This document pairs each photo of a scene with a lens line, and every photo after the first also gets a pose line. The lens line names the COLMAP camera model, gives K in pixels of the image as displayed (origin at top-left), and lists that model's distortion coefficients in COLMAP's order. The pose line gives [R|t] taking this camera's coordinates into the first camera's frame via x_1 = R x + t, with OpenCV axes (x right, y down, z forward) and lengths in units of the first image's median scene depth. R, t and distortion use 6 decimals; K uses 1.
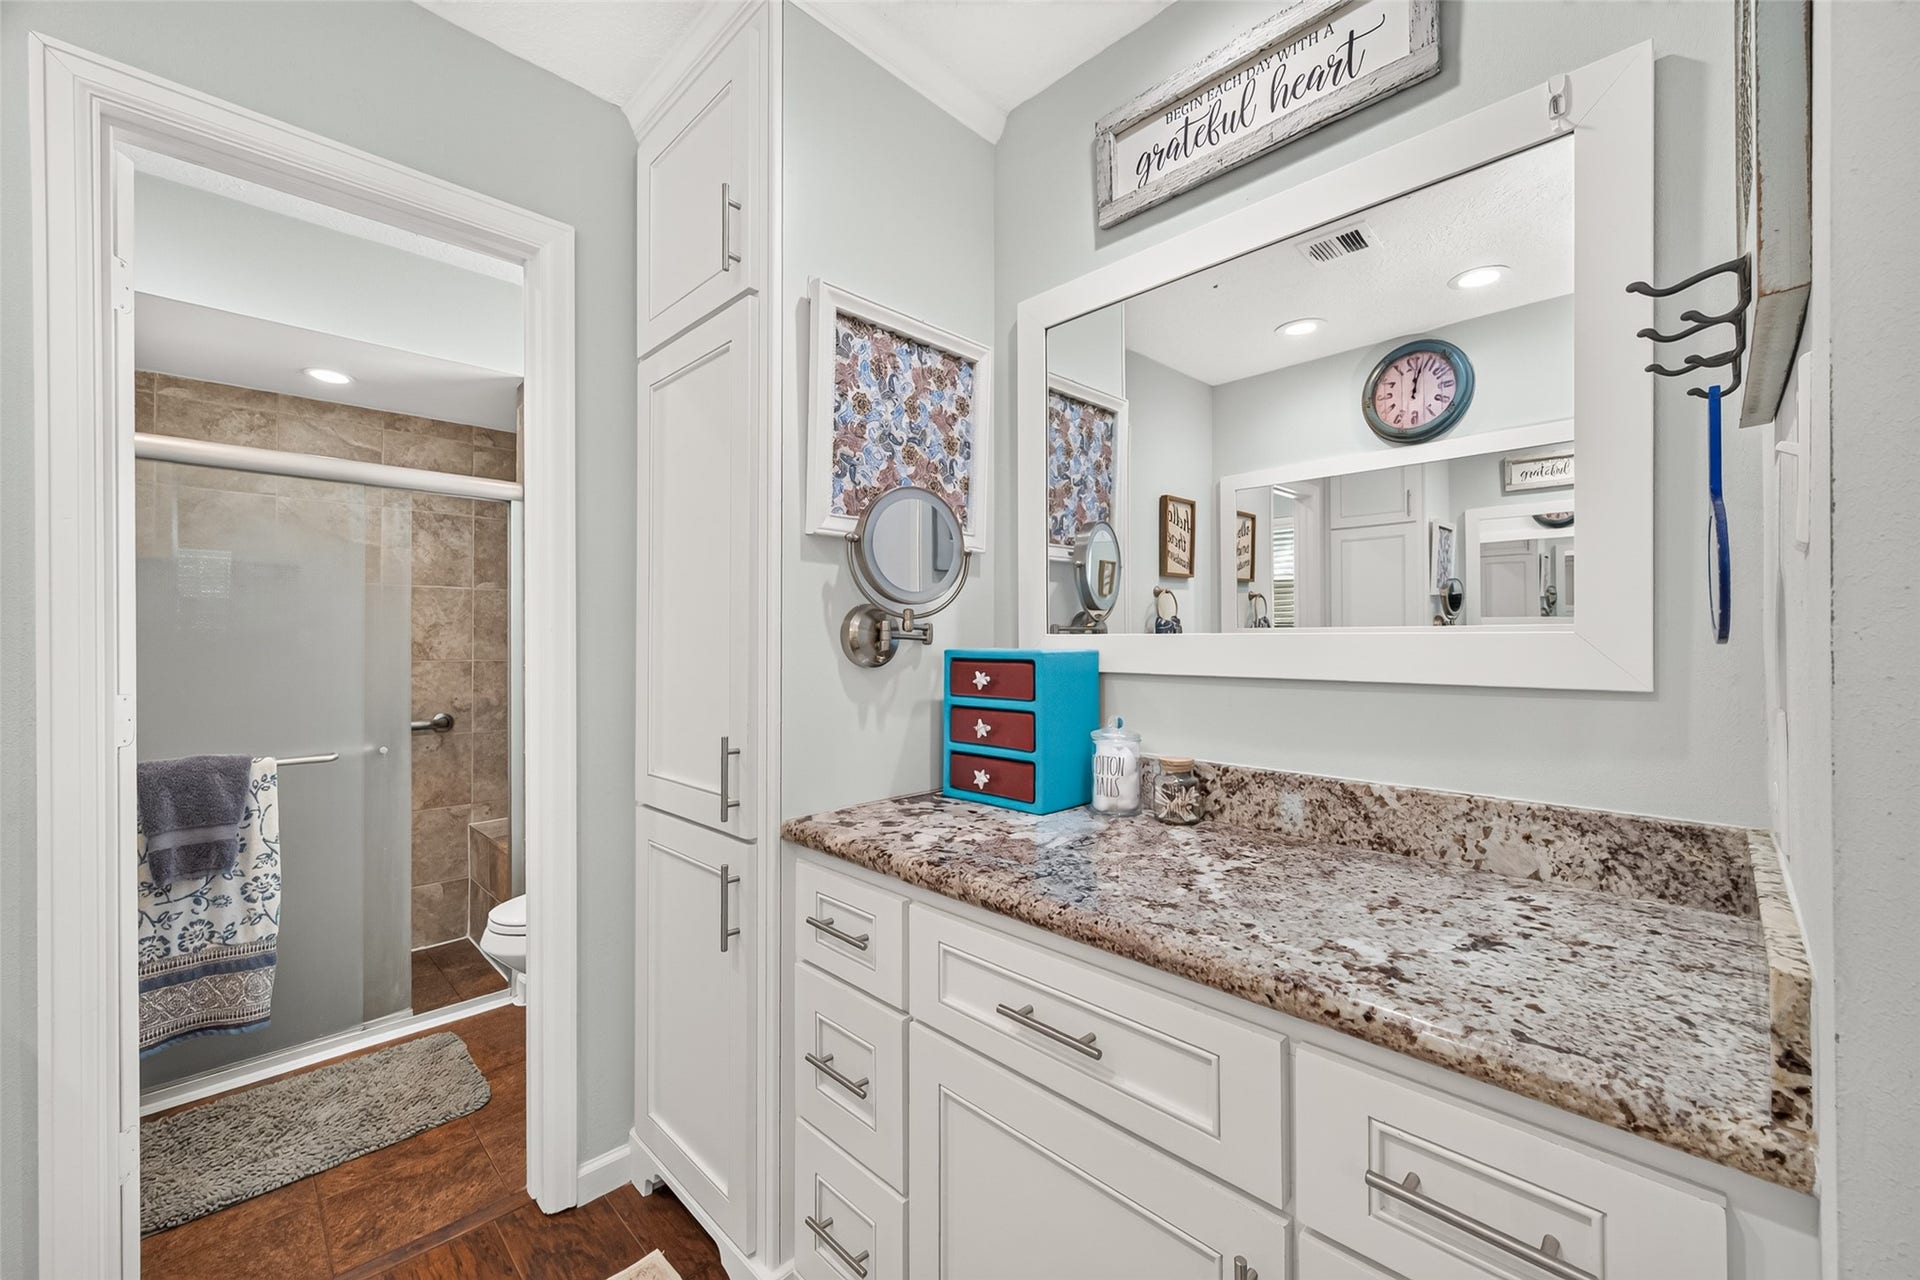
lens RADIAL K [[756.8, 0, 957.1], [0, 756.8, 637.0], [0, 0, 1]] dist [0.001057, 0.000037]
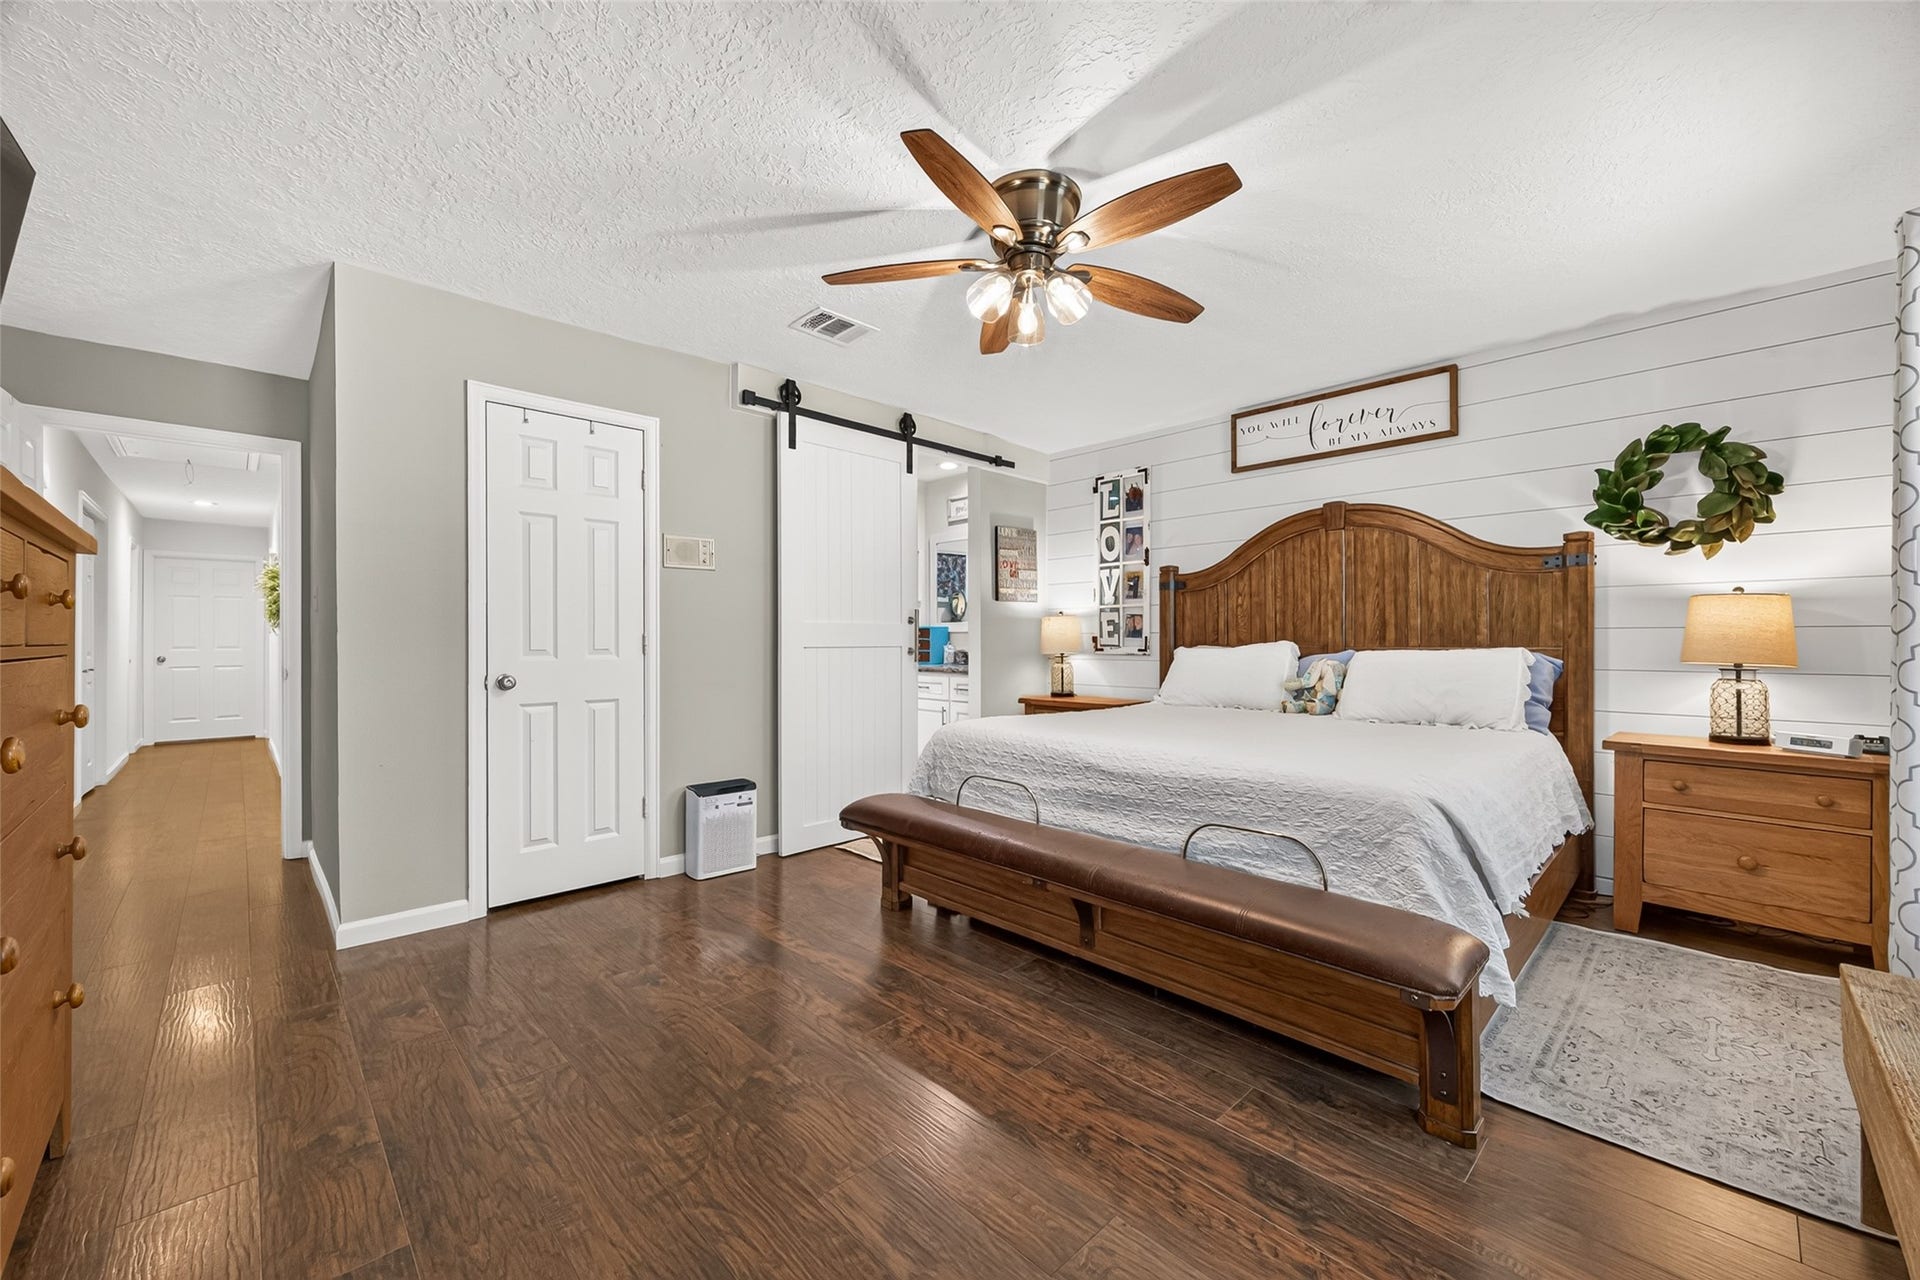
lens RADIAL K [[756.8, 0, 963.2], [0, 756.8, 640.5], [0, 0, 1]] dist [0.001057, 0.000037]
pose [[0.999846, 0.004603, -0.016921, 0.281177], [-0.004603, 0.999989, 0.000057, 0.079562], [0.016921, 0.000021, 0.999857, -2.531323]]
